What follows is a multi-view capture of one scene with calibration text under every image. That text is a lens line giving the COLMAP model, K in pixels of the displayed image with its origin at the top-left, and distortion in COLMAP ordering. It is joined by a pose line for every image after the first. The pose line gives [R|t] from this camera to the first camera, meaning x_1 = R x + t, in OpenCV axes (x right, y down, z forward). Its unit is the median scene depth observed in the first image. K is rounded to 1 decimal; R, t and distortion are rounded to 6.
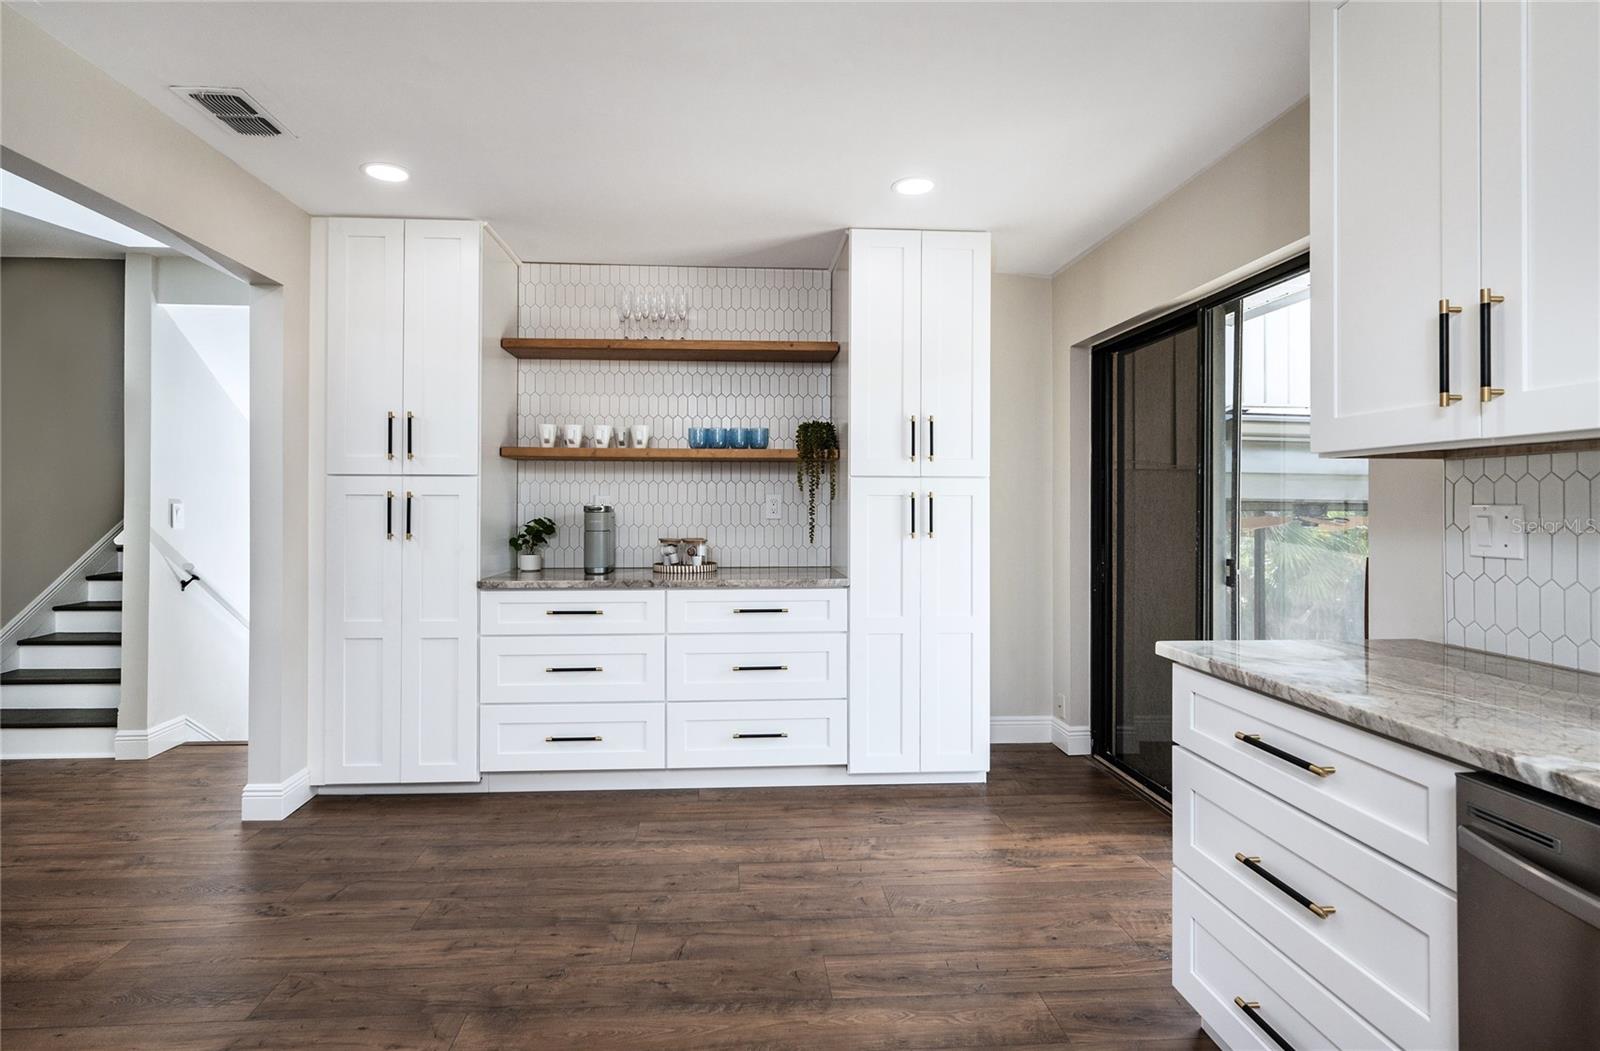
lens RADIAL K [[799.2, 0, 781.3], [0, 799.2, 506.2], [0, 0, 1]] dist [0.001180, -0.000223]
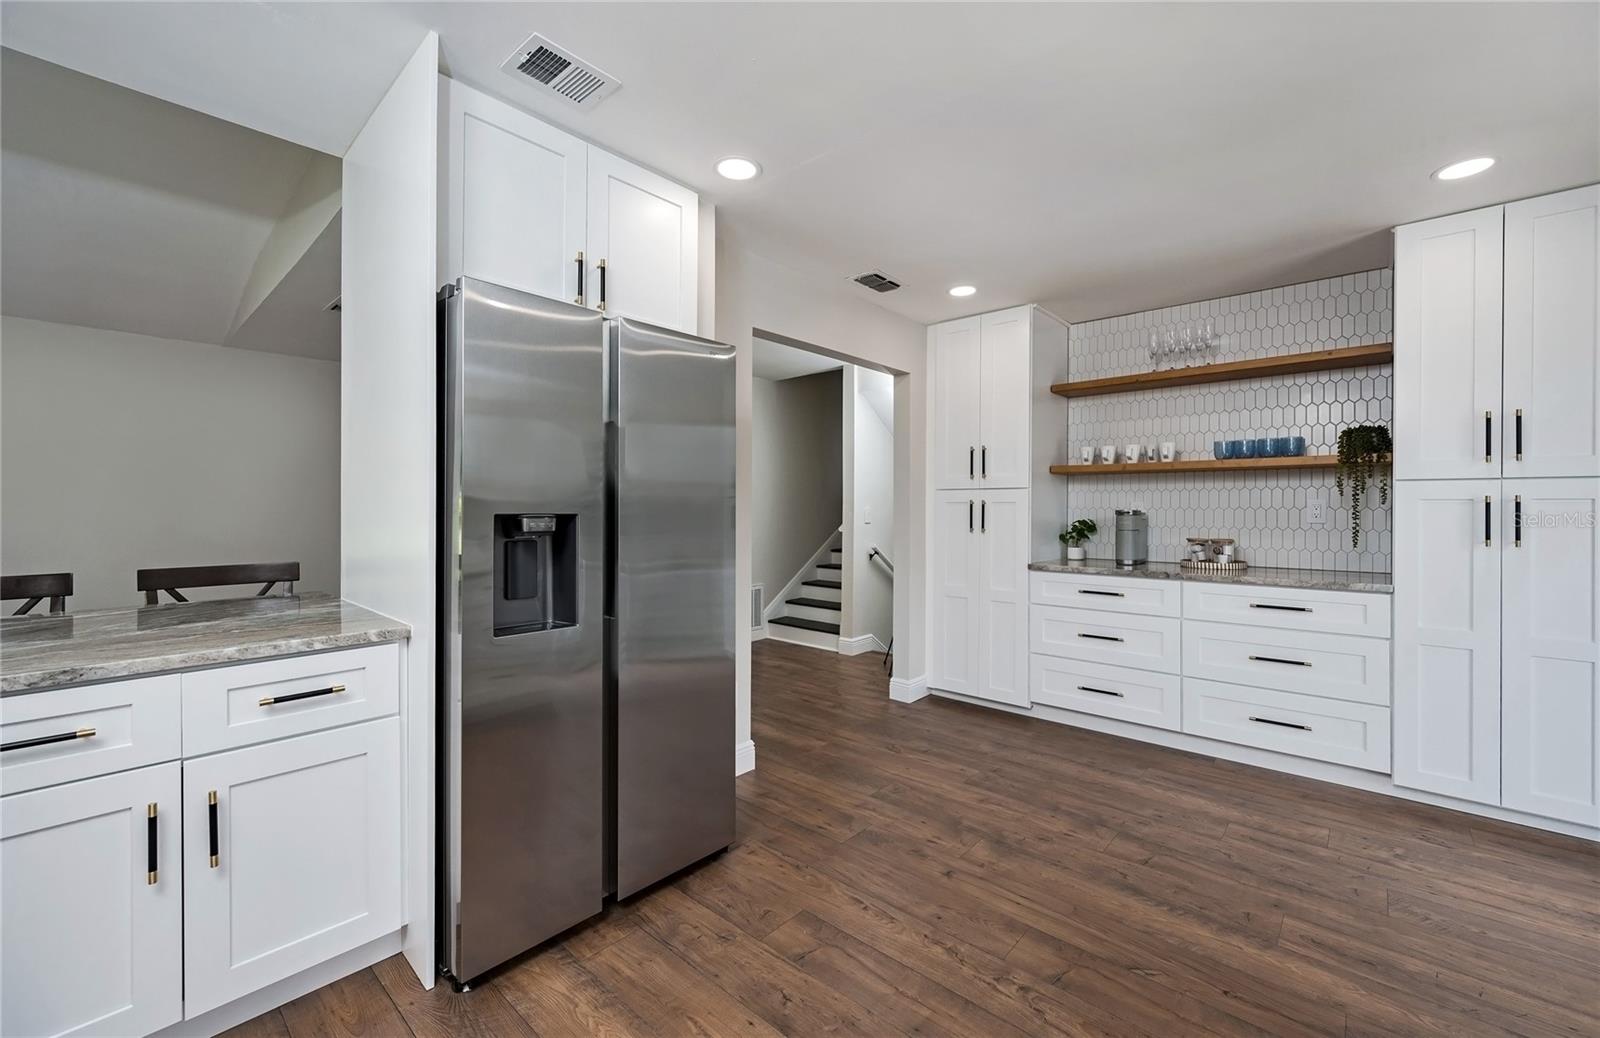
lens RADIAL K [[624.2, 0, 800.9], [0, 624.2, 519.2], [0, 0, 1]] dist [0.002407, 0.000318]
pose [[0.710976, 0.011875, -0.703116, 0.105448], [-0.001951, 0.999887, 0.014915, 0.000054], [0.703214, -0.009232, 0.710918, -0.053131]]
